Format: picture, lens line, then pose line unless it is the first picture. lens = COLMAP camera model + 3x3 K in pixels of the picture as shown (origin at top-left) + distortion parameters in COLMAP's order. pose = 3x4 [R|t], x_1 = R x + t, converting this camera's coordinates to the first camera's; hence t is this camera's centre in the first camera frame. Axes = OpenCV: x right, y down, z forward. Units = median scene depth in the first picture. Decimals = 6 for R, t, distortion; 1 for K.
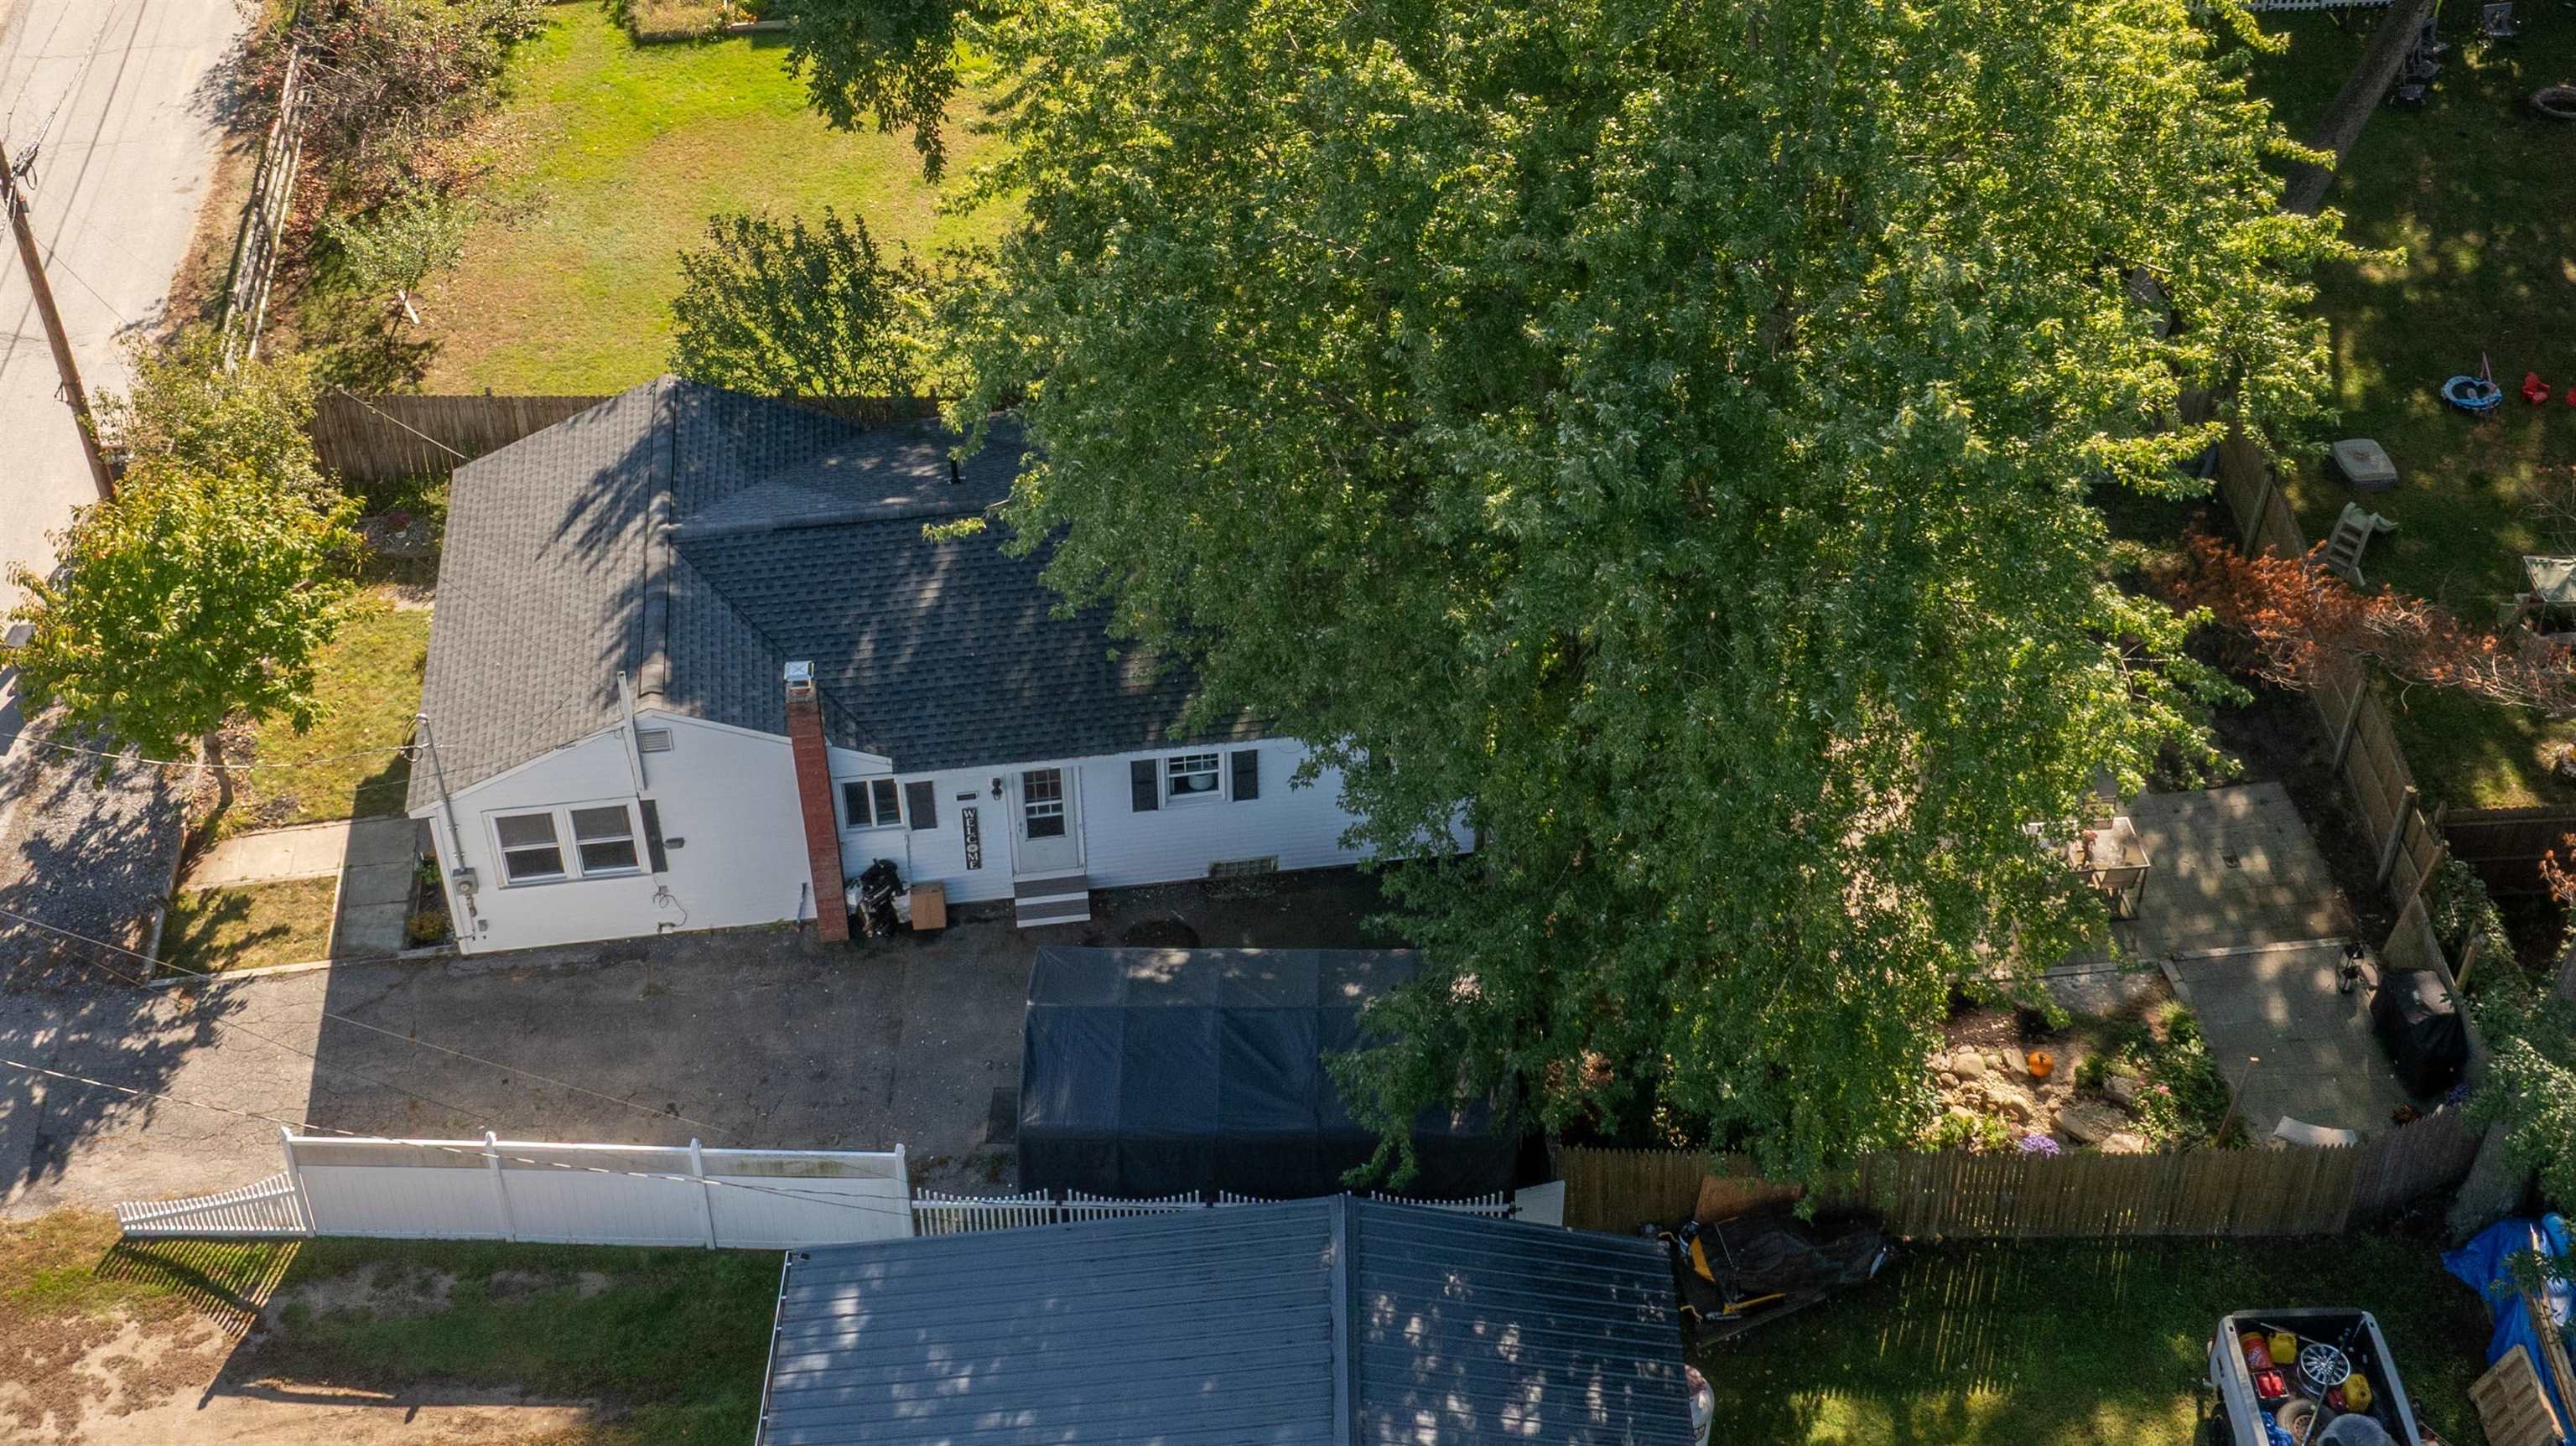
lens RADIAL K [[2909.2, 0, 1281.4], [0, 2909.2, 515.2], [0, 0, 1]] dist [-0.001977, -0.132456]
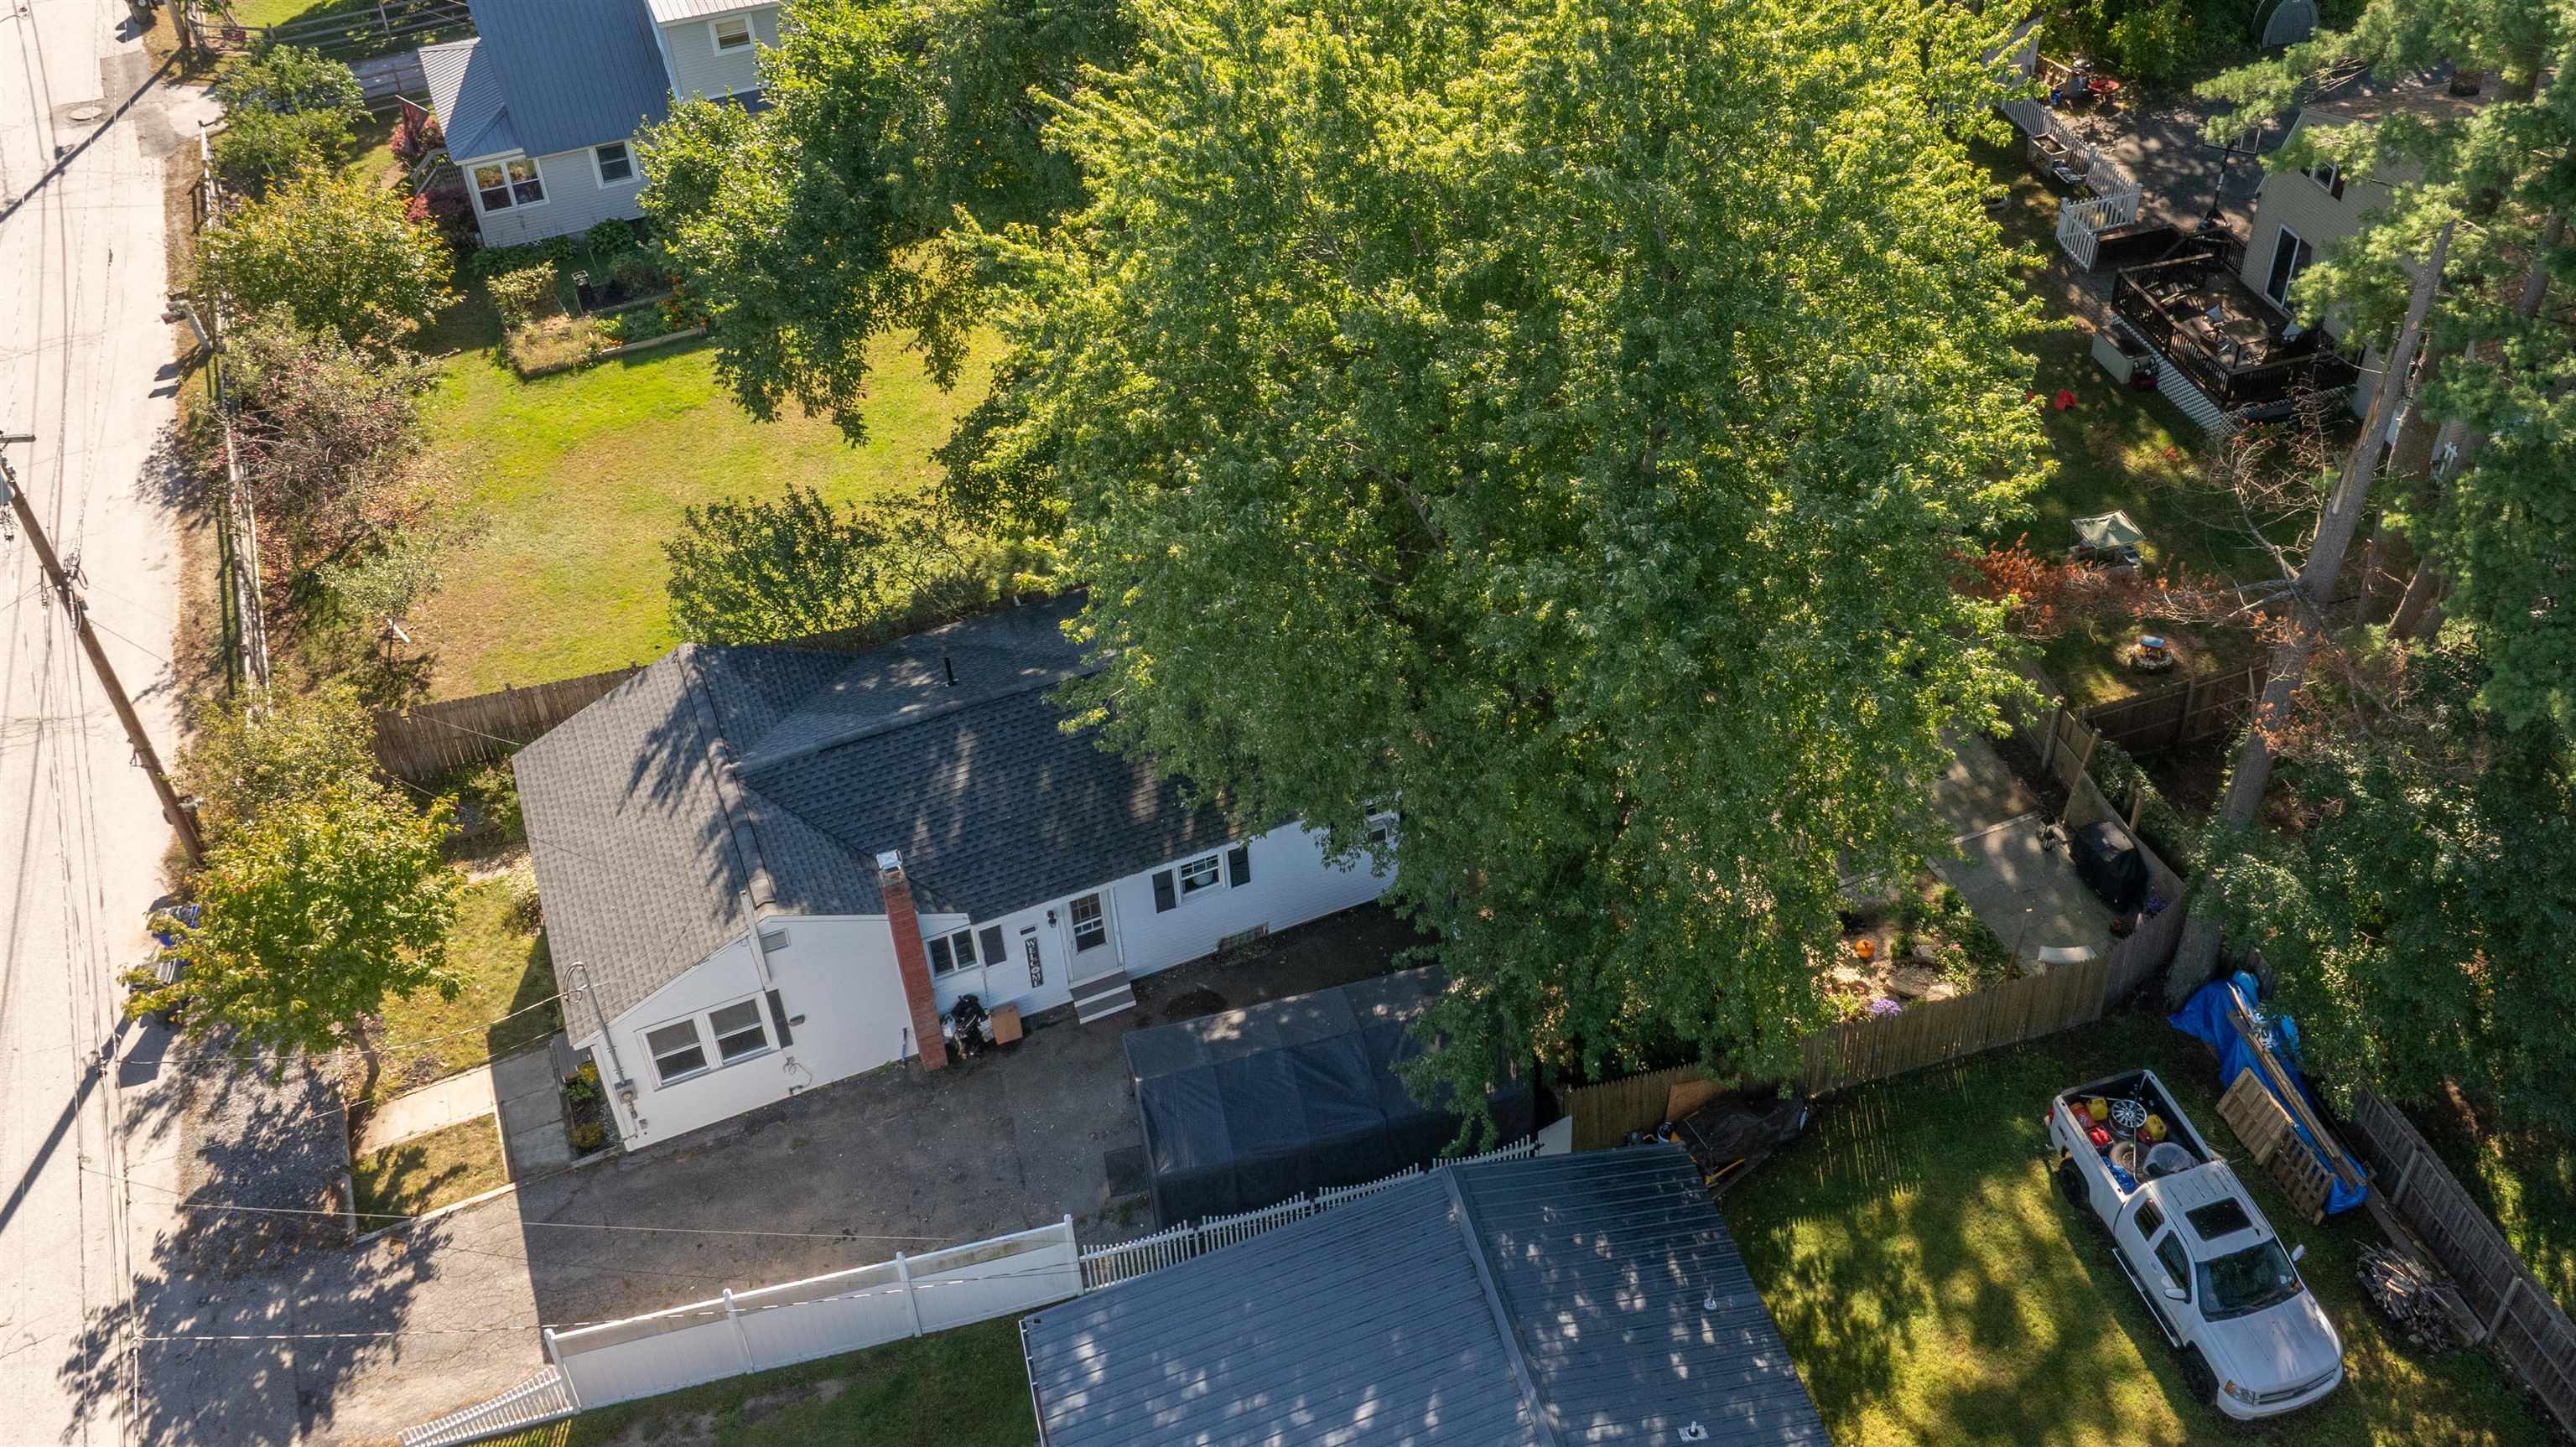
lens RADIAL K [[2237.4, 0, 1471.2], [0, 2237.4, 610.7], [0, 0, 1]] dist [-0.041435, 0.006720]
pose [[0.952519, -0.186235, 0.240883, -0.131814], [0.186522, 0.982208, 0.021818, -0.022965], [-0.240661, 0.024148, 0.970309, 0.024715]]
